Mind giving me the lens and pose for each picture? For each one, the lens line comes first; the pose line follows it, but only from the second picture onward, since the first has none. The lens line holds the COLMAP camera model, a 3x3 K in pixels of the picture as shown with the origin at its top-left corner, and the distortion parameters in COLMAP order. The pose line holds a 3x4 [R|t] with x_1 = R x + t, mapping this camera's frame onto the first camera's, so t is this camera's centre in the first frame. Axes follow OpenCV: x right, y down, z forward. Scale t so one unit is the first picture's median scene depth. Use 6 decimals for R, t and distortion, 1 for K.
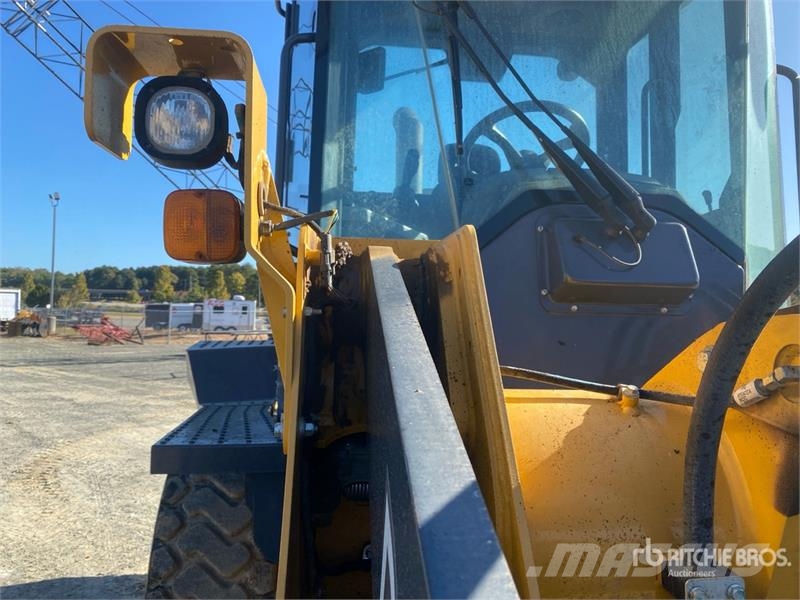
lens RADIAL K [[617.4, 0, 399.8], [0, 617.4, 298.1], [0, 0, 1]] dist [0.040369, -0.042624]
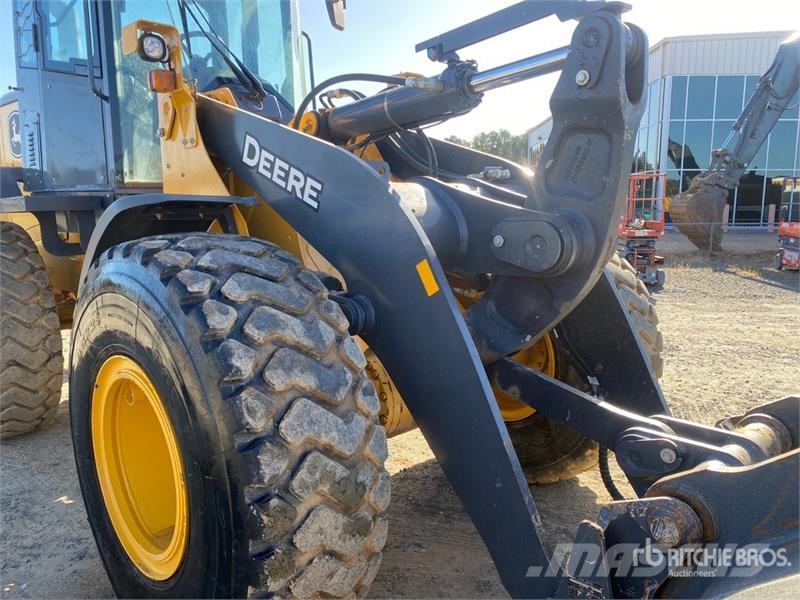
lens RADIAL K [[617.4, 0, 399.8], [0, 617.4, 298.1], [0, 0, 1]] dist [0.040369, -0.042624]
pose [[0.781206, -0.129949, 0.610598, -0.715072], [0.010817, 0.980766, 0.194889, 0.181786], [-0.624179, -0.145643, 0.767586, -1.258323]]
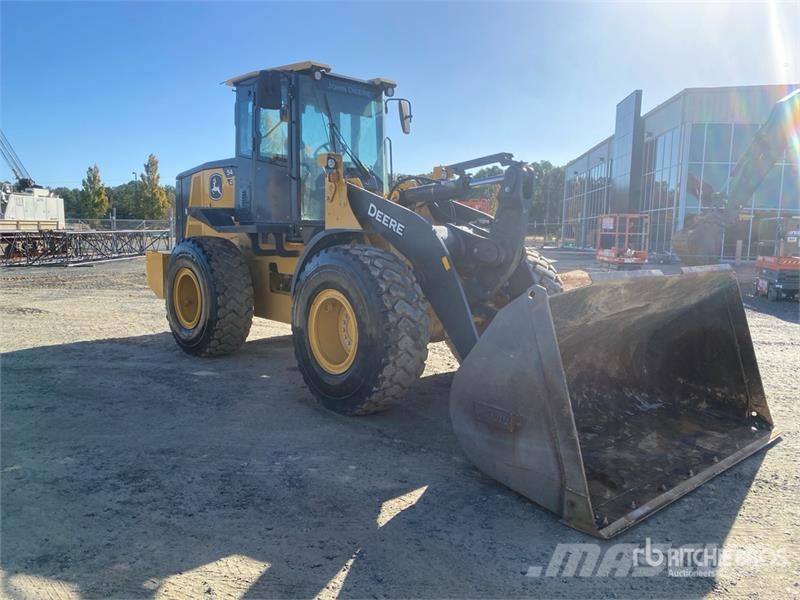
lens RADIAL K [[617.4, 0, 399.8], [0, 617.4, 298.1], [0, 0, 1]] dist [0.040369, -0.042624]
pose [[0.821451, -0.077047, 0.565050, -1.914175], [-0.013681, 0.987884, 0.154591, 0.068639], [-0.570114, -0.134720, 0.810444, -2.796244]]
